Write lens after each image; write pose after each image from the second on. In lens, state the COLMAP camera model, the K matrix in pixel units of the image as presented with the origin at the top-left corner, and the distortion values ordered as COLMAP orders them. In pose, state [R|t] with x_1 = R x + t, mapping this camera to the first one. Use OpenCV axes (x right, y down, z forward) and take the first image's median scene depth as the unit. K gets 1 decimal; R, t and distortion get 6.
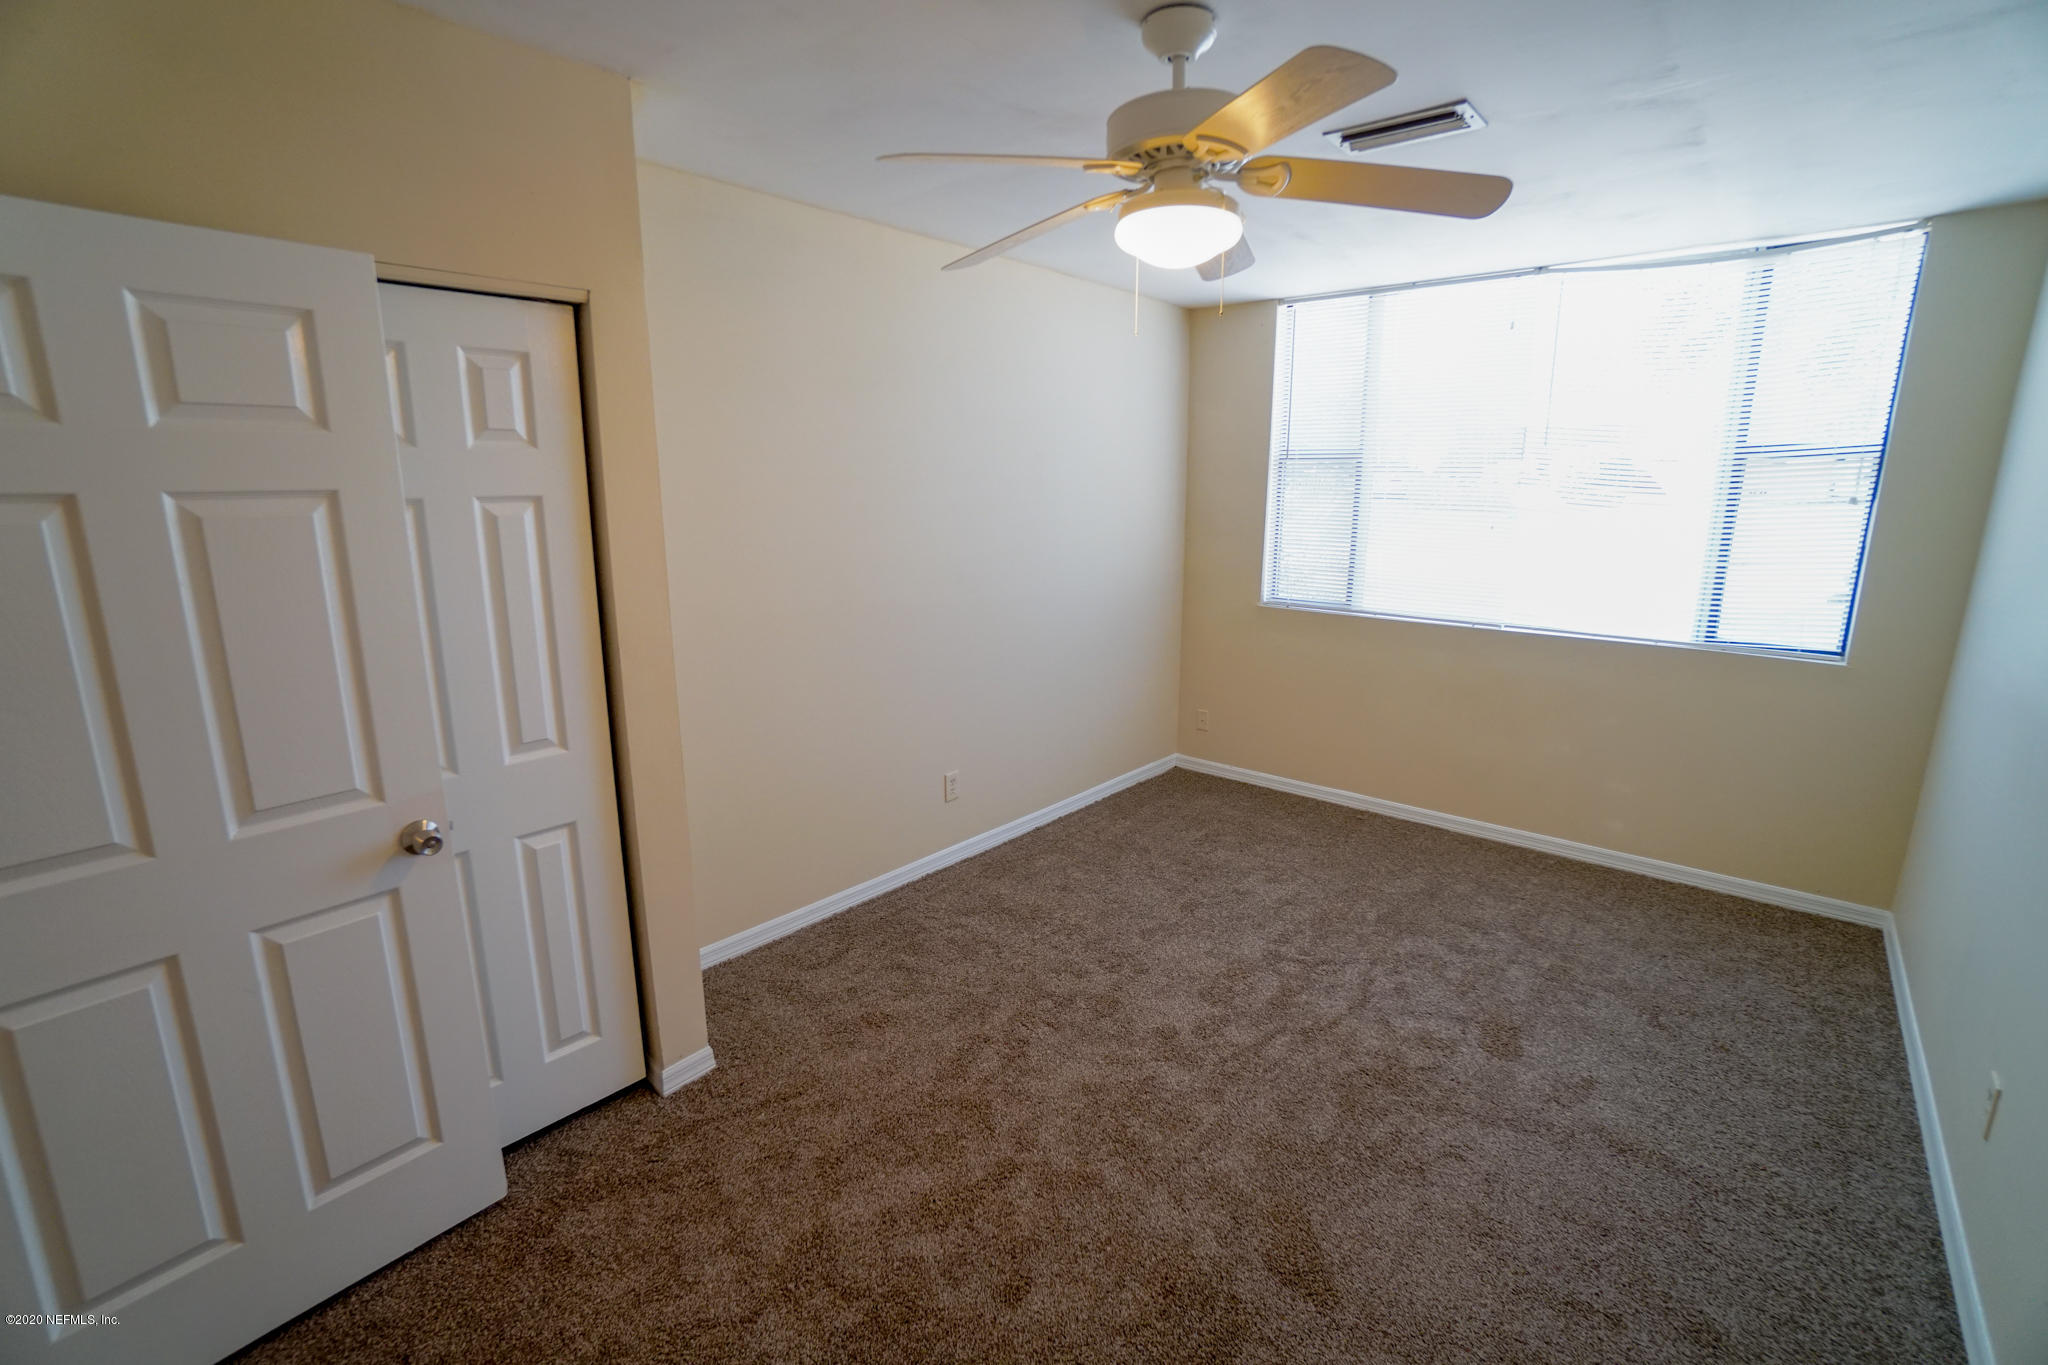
lens RADIAL K [[903.6, 0, 1004.2], [0, 903.6, 677.3], [0, 0, 1]] dist [-0.070372, 0.026681]
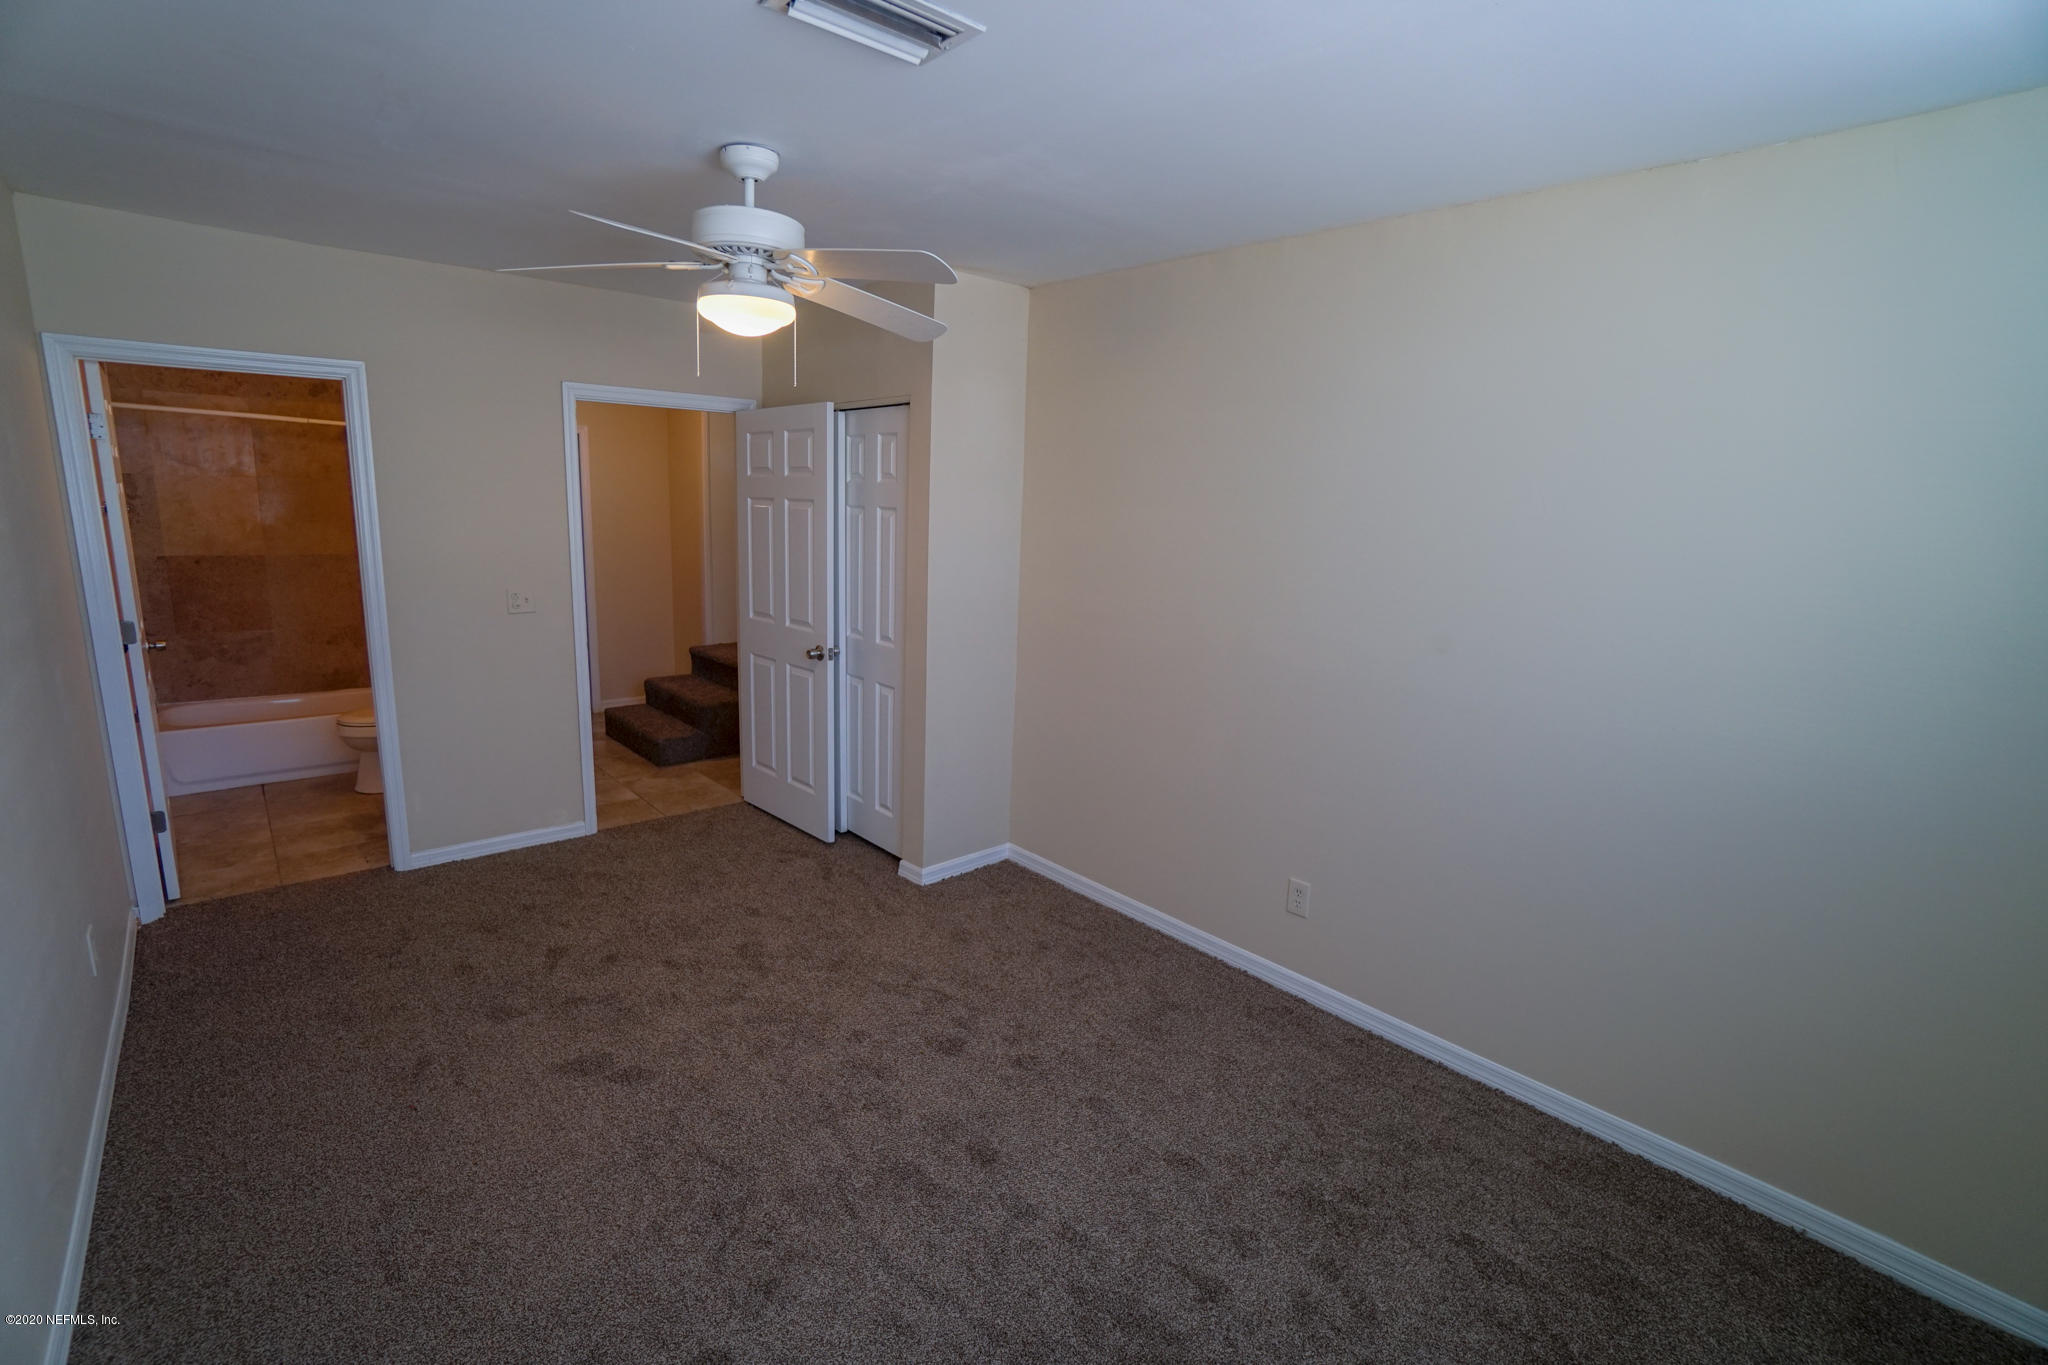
lens RADIAL K [[903.6, 0, 1004.2], [0, 903.6, 677.3], [0, 0, 1]] dist [-0.070372, 0.026681]
pose [[-0.114307, 0.190452, -0.975019, 0.842924], [-0.250916, 0.944097, 0.213829, -0.202158], [0.961236, 0.269090, -0.060130, 0.872957]]
